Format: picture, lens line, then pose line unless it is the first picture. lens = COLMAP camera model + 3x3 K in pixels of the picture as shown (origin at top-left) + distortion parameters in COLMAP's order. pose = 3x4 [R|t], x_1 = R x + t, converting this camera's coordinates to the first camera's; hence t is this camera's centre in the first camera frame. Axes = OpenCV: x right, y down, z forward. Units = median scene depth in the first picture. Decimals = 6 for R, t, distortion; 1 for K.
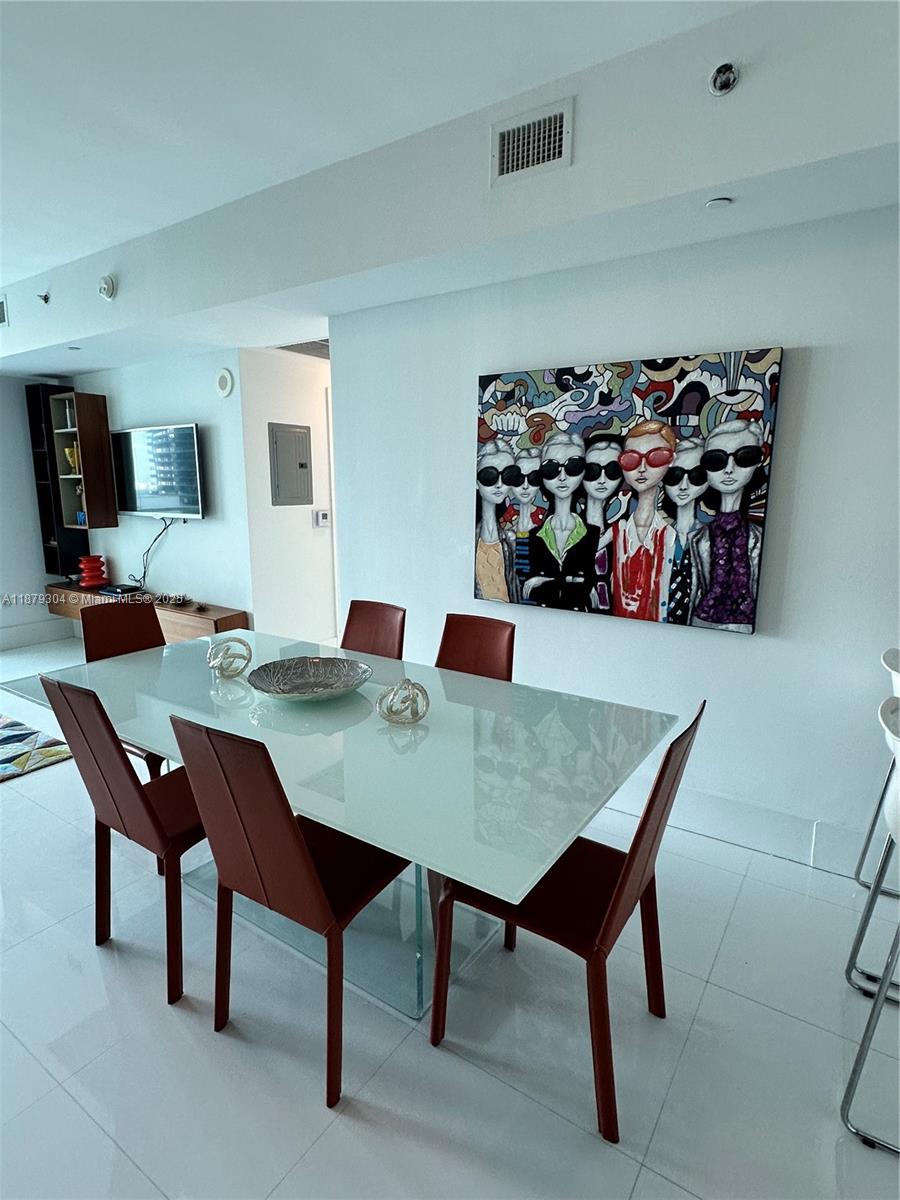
lens RADIAL K [[626.4, 0, 447.7], [0, 626.4, 609.3], [0, 0, 1]] dist [-0.001655, 0.000682]
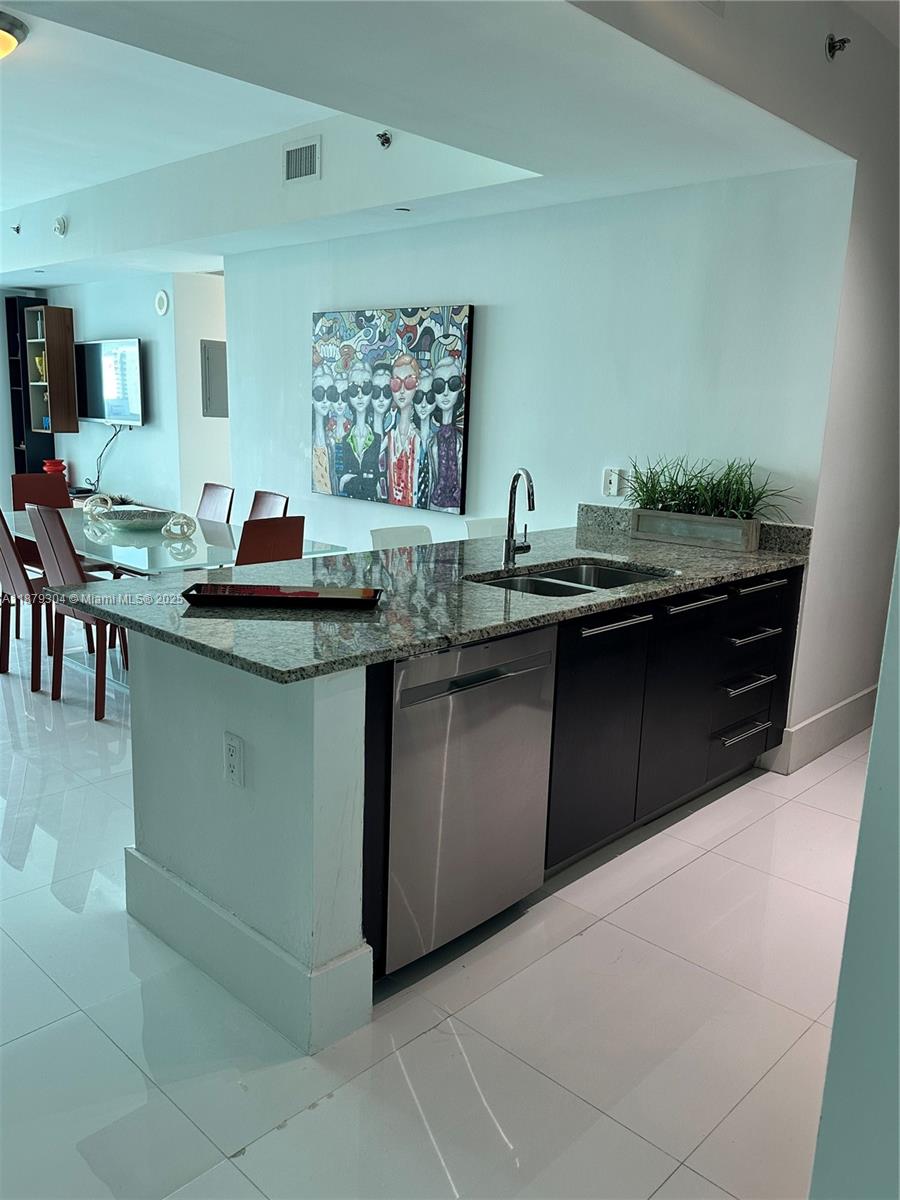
lens RADIAL K [[915.6, 0, 449.4], [0, 915.6, 609.8], [0, 0, 1]] dist [0.080087, -0.091774]
pose [[0.983911, 0.065448, -0.166240, 0.723320], [-0.062577, 0.997788, 0.022450, 0.180756], [0.167342, -0.011686, 0.985830, -0.870340]]
